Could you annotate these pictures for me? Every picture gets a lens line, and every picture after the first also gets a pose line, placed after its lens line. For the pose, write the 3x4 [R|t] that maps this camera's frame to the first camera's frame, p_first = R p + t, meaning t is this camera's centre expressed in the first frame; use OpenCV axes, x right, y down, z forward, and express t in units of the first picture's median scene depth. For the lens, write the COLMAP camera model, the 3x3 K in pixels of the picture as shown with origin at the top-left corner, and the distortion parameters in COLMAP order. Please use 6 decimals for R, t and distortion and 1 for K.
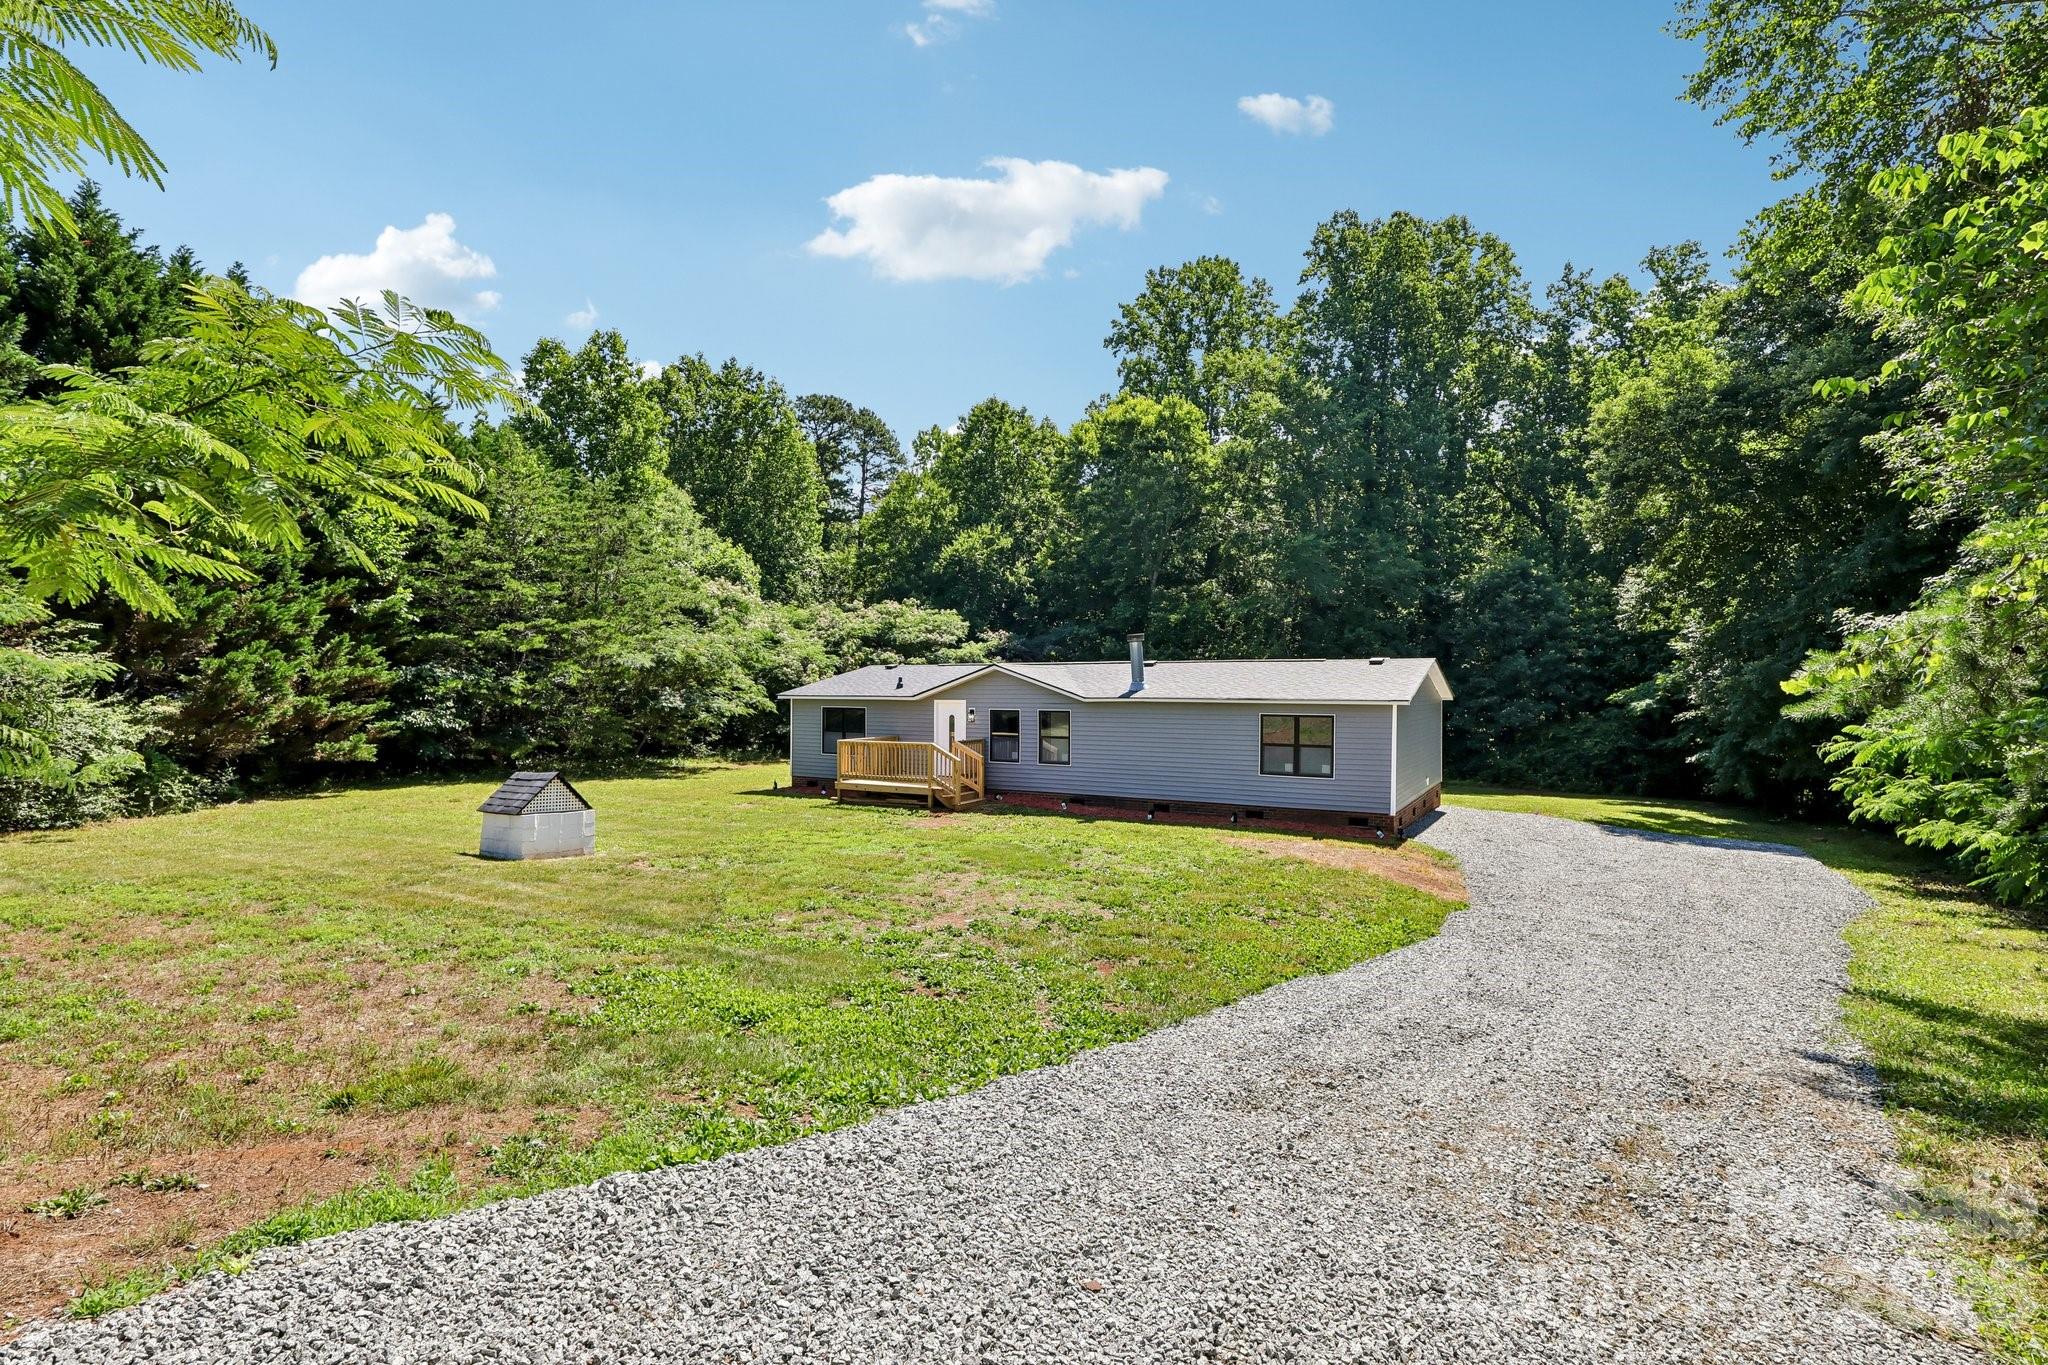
lens RADIAL K [[941.6, 0, 1024.8], [0, 941.6, 688.1], [0, 0, 1]] dist [-0.010170, 0.003274]
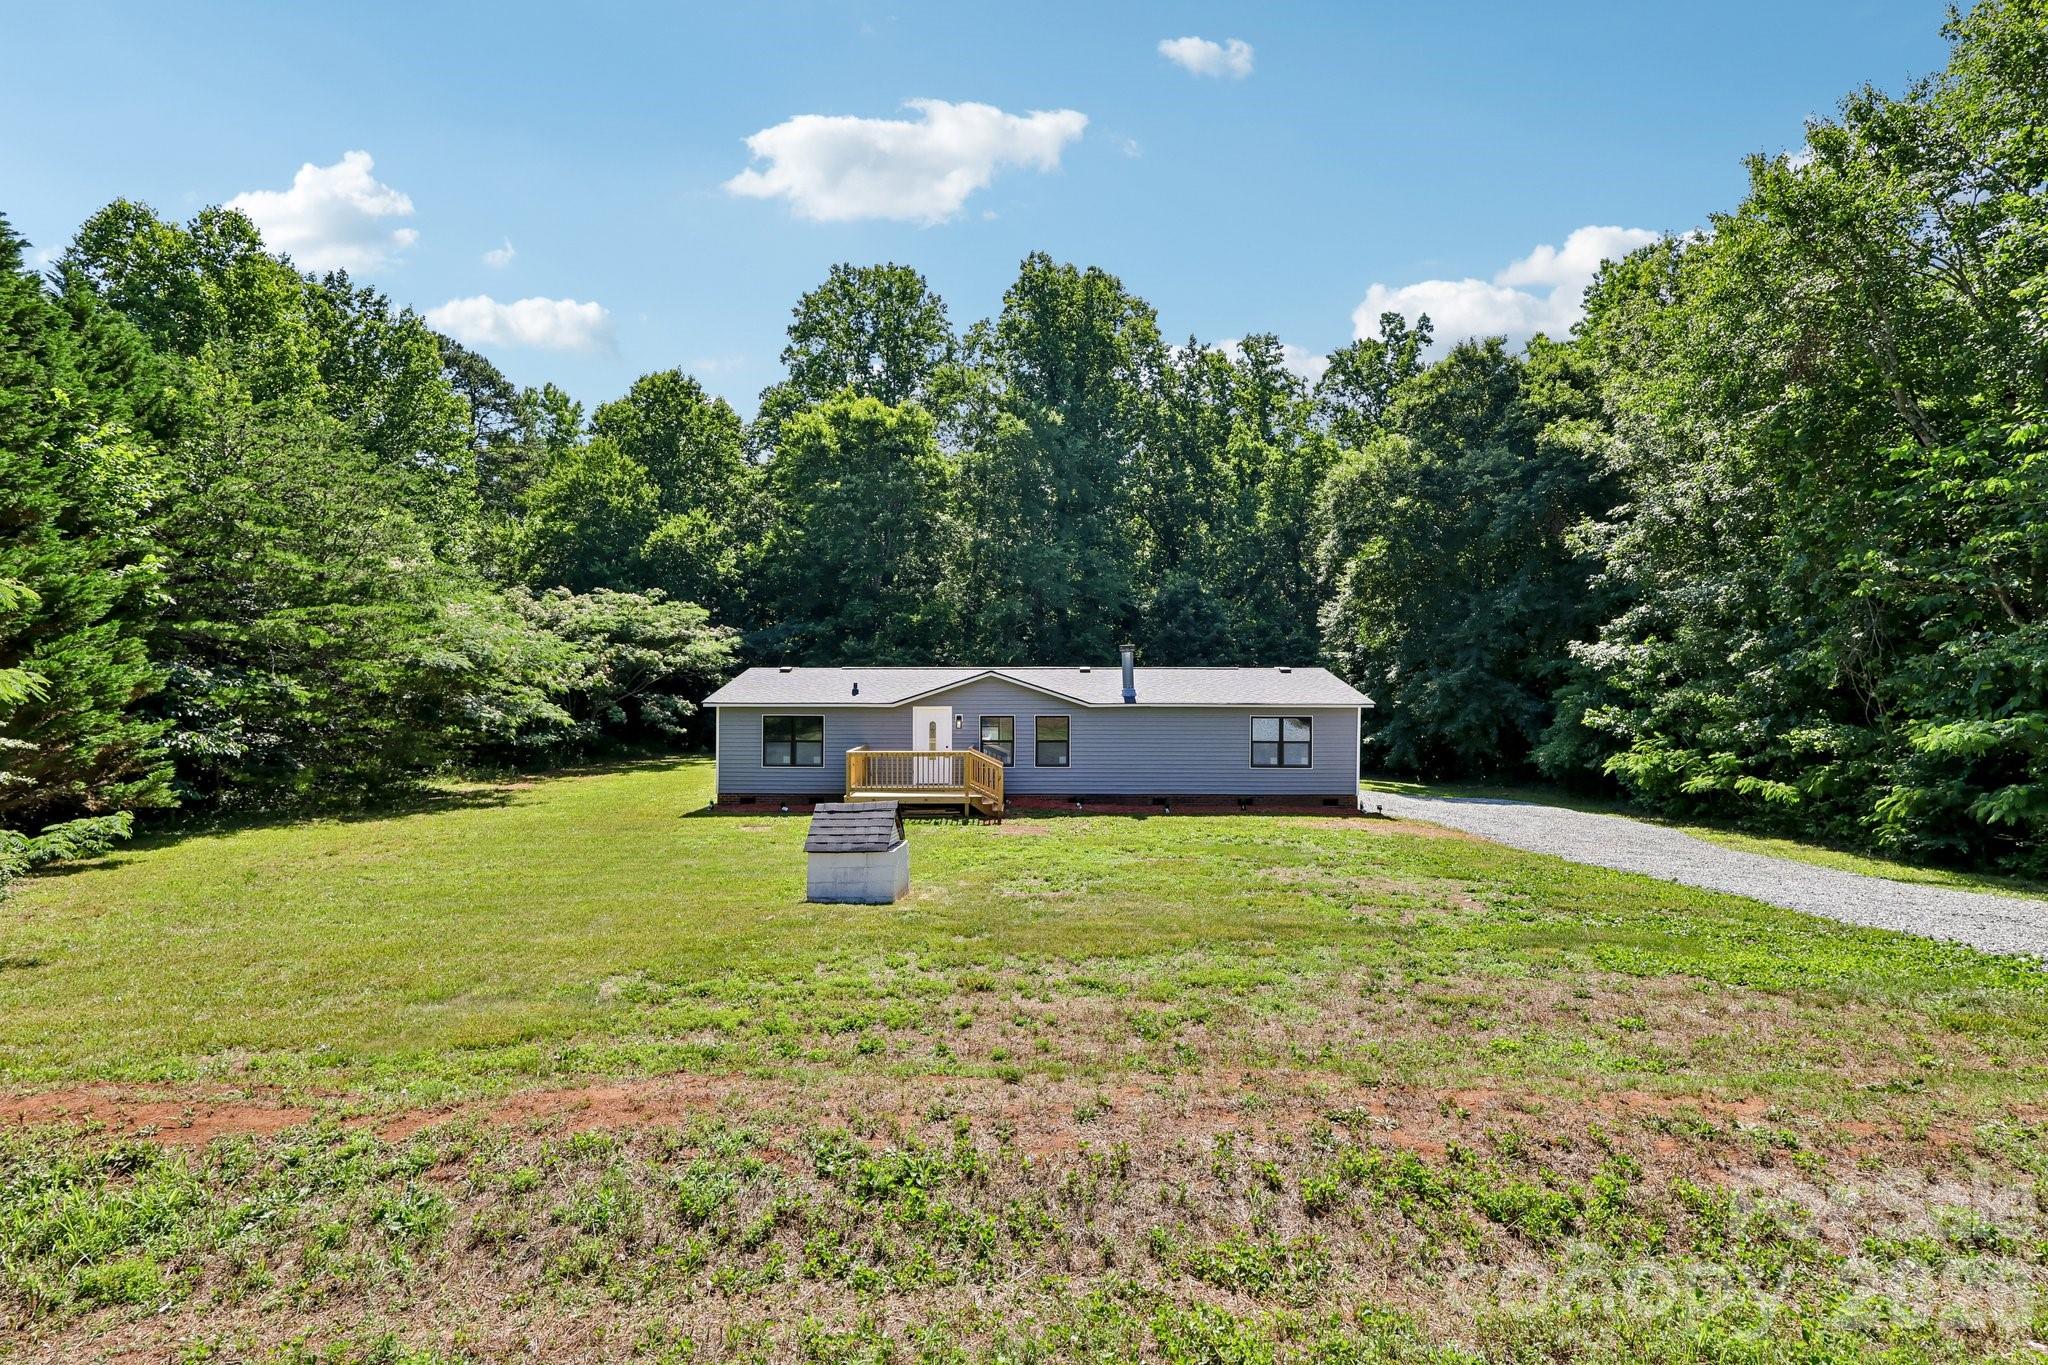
lens RADIAL K [[941.6, 0, 1017.7], [0, 941.6, 677.9], [0, 0, 1]] dist [-0.010170, 0.003274]
pose [[0.877257, 0.000040, 0.480021, -0.251833], [0.001338, 0.999996, -0.002528, -0.007657], [-0.480019, 0.002861, 0.877254, 0.051244]]
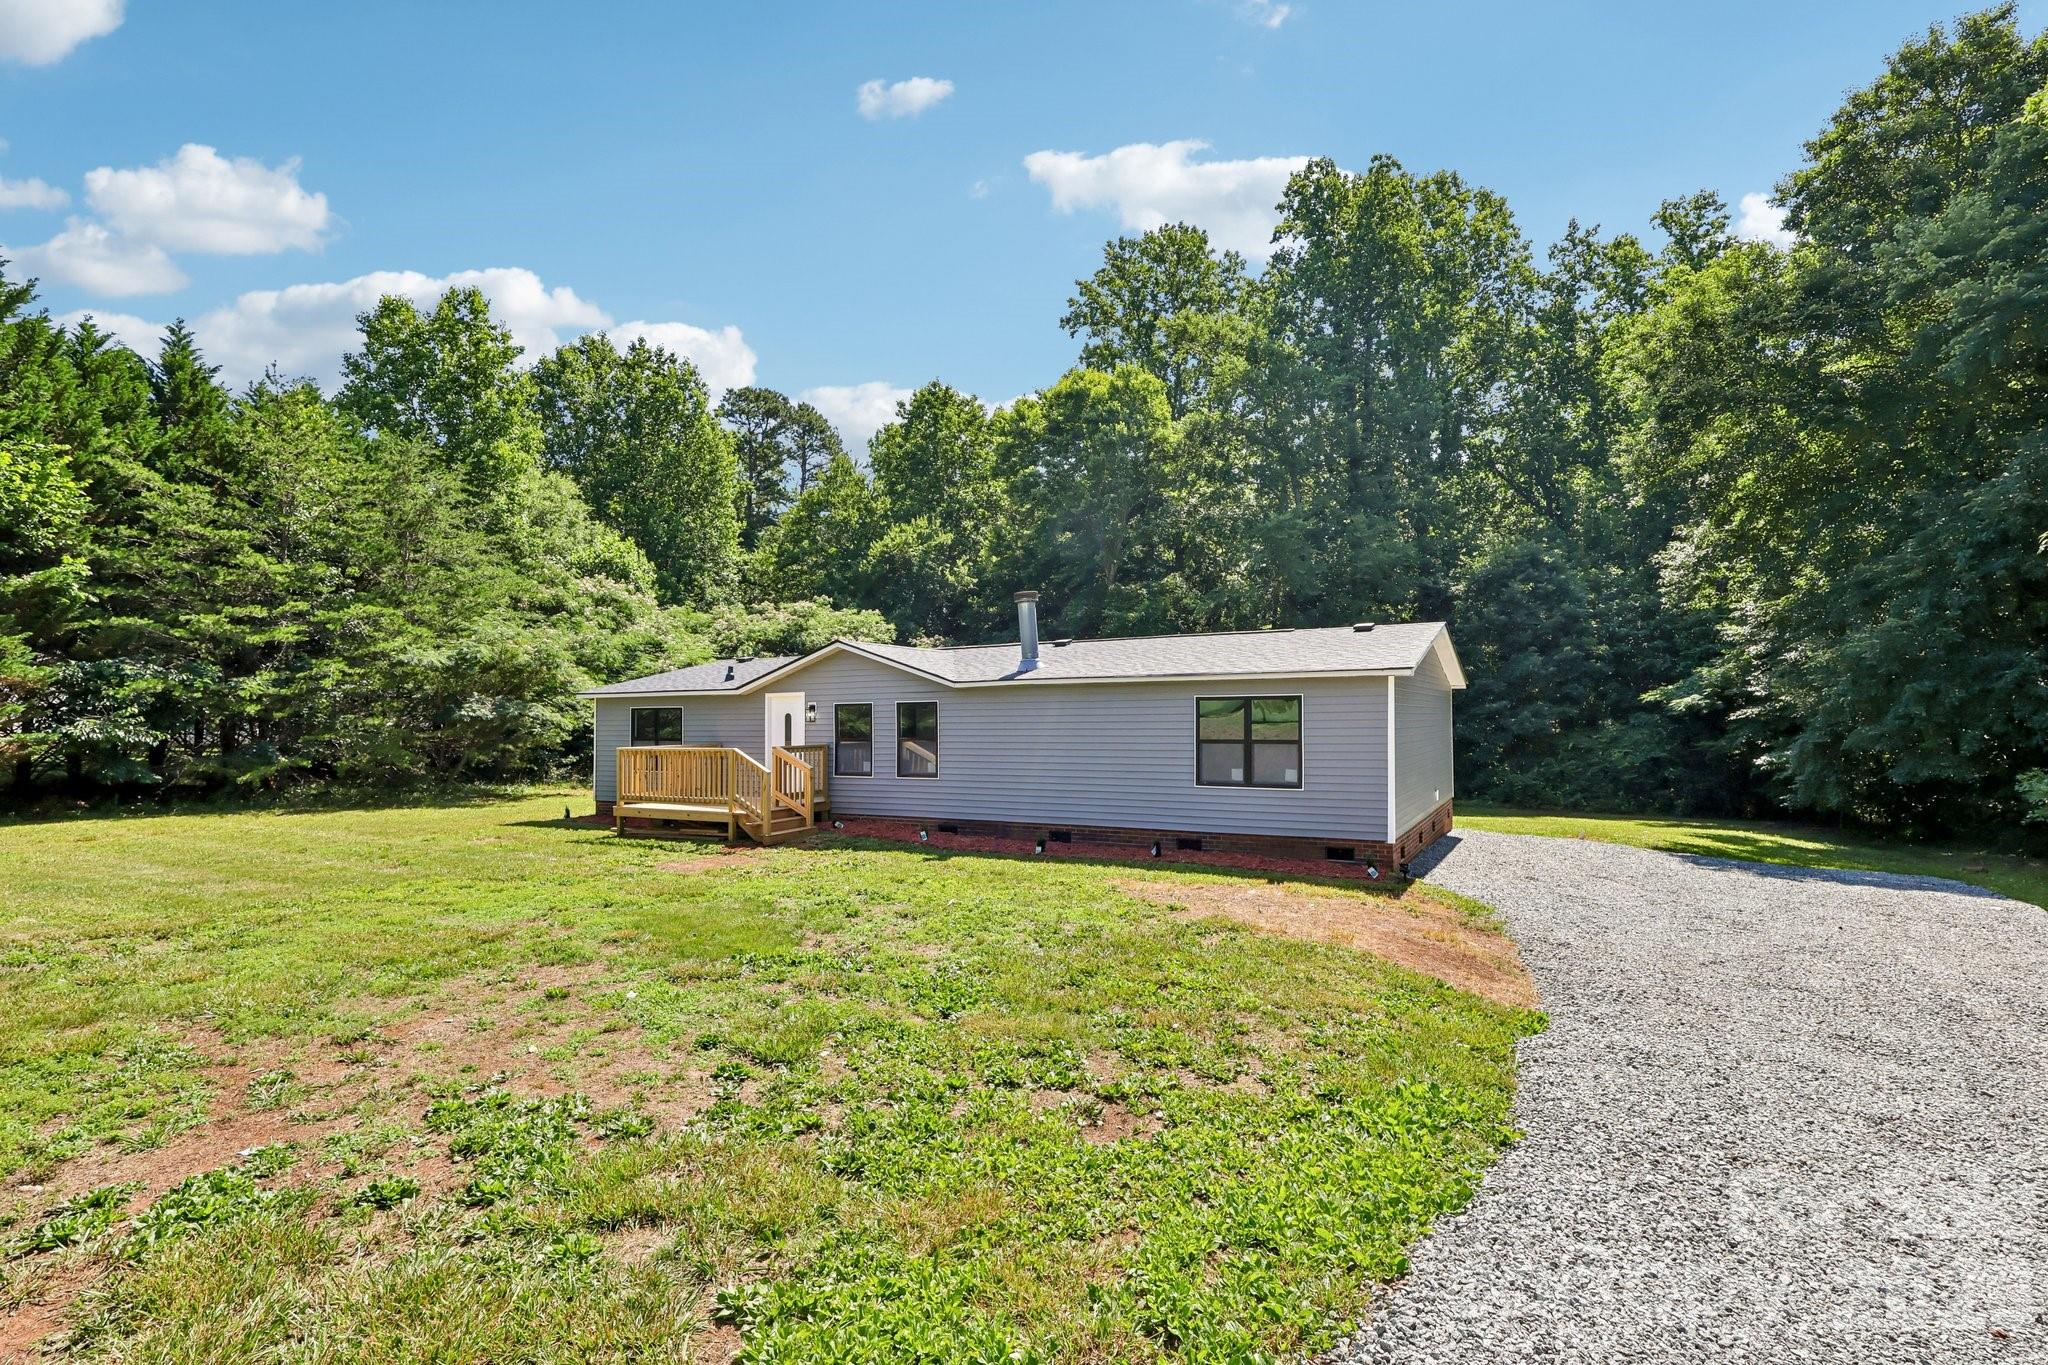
lens RADIAL K [[941.6, 0, 1025.2], [0, 941.6, 713.6], [0, 0, 1]] dist [-0.010170, 0.003274]
pose [[0.999872, -0.011886, 0.010737, 0.053226], [0.011937, 0.999918, -0.004666, 0.018294], [-0.010680, 0.004793, 0.999931, 0.141722]]
